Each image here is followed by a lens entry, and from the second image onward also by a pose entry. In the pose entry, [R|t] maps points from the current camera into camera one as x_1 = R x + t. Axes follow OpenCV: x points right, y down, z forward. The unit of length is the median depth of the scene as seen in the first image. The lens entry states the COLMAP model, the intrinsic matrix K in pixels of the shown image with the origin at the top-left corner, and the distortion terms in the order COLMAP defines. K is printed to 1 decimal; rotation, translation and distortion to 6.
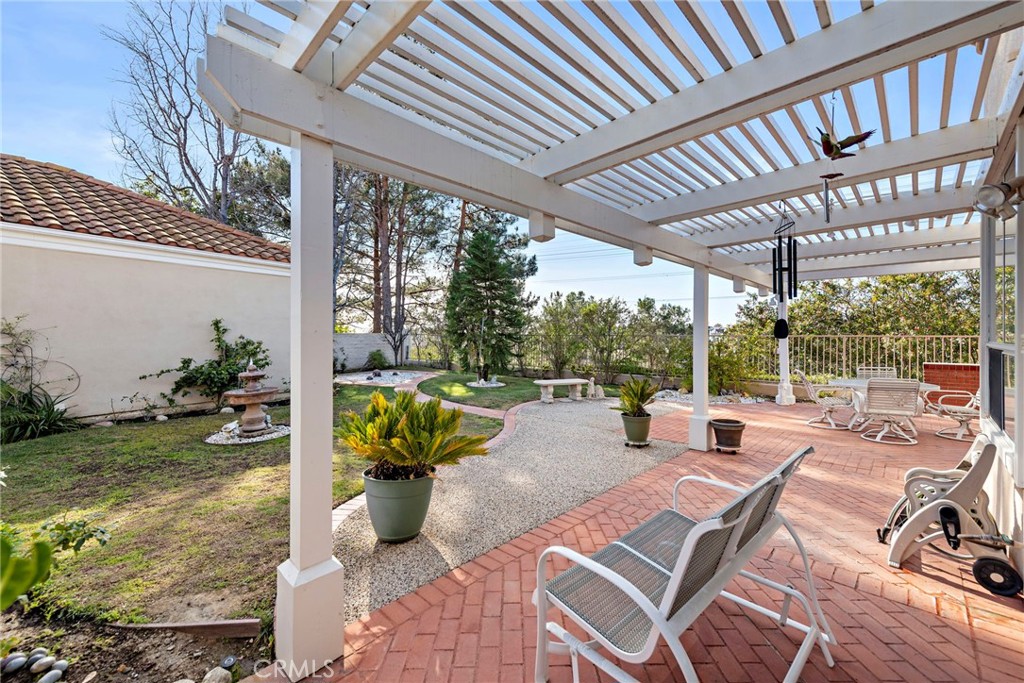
lens RADIAL K [[398.8, 0, 512.0], [0, 398.8, 341.5], [0, 0, 1]] dist [0.000599, 0.000015]
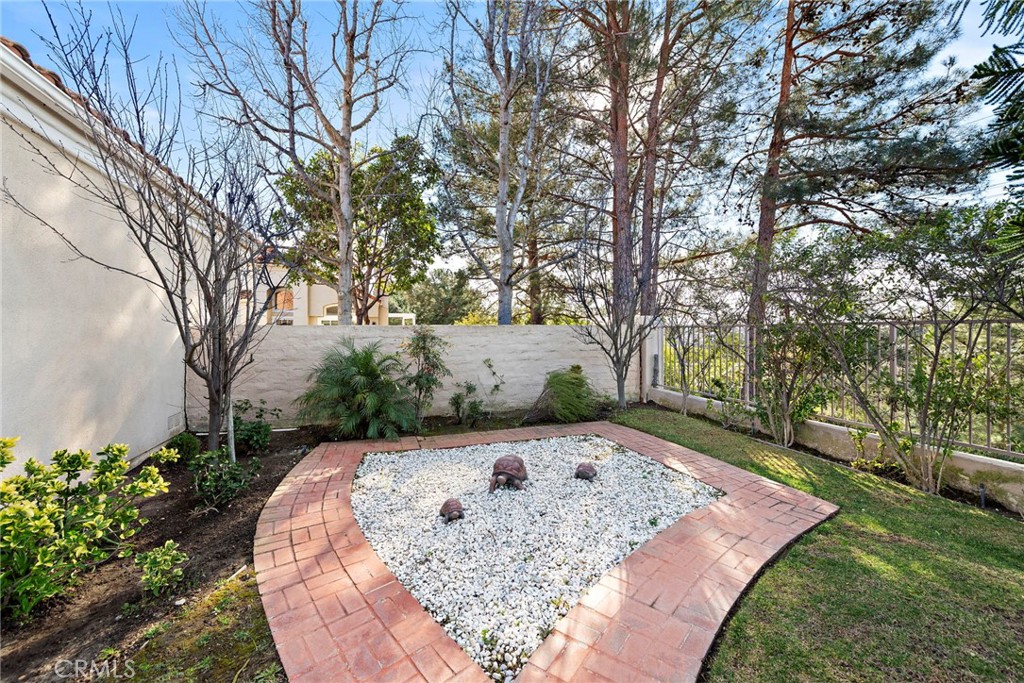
lens RADIAL K [[393.2, 0, 508.8], [0, 393.2, 330.2], [0, 0, 1]] dist [0.000343, 0.000077]
pose [[0.788153, -0.005150, -0.615458, -0.289397], [-0.006621, 0.999836, -0.016845, -0.015378], [0.615444, 0.017351, 0.787990, 1.296673]]
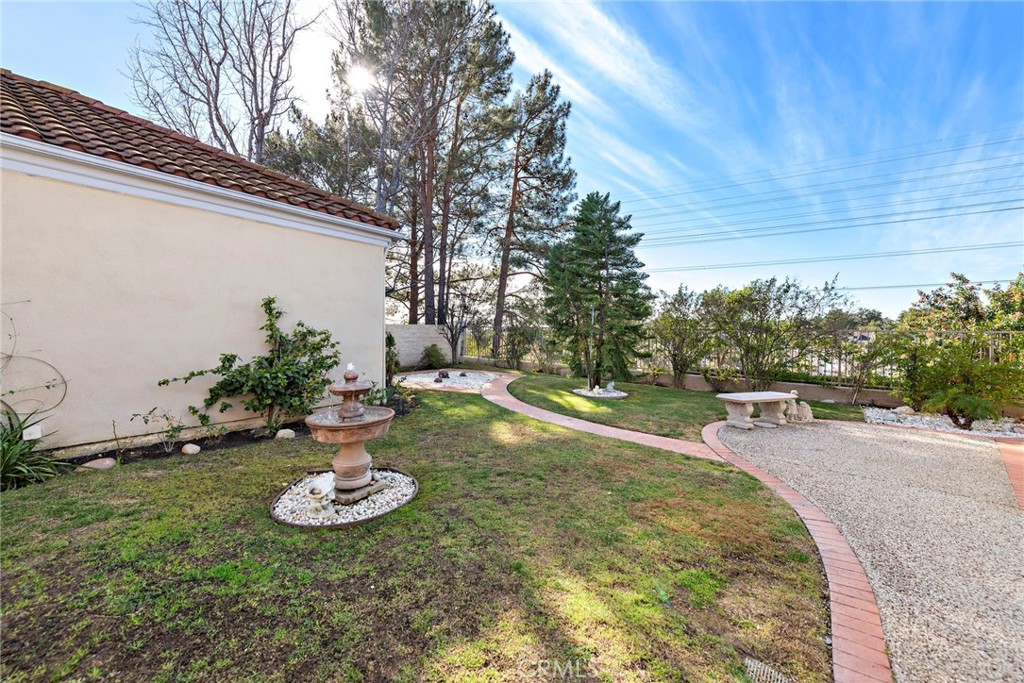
lens RADIAL K [[407.4, 0, 509.3], [0, 407.4, 334.4], [0, 0, 1]] dist [-0.000711, -0.000566]
pose [[0.999049, 0.015586, -0.040716, -0.281580], [-0.015861, 0.999854, -0.006427, 0.005724], [0.040610, 0.007066, 0.999150, 0.300552]]
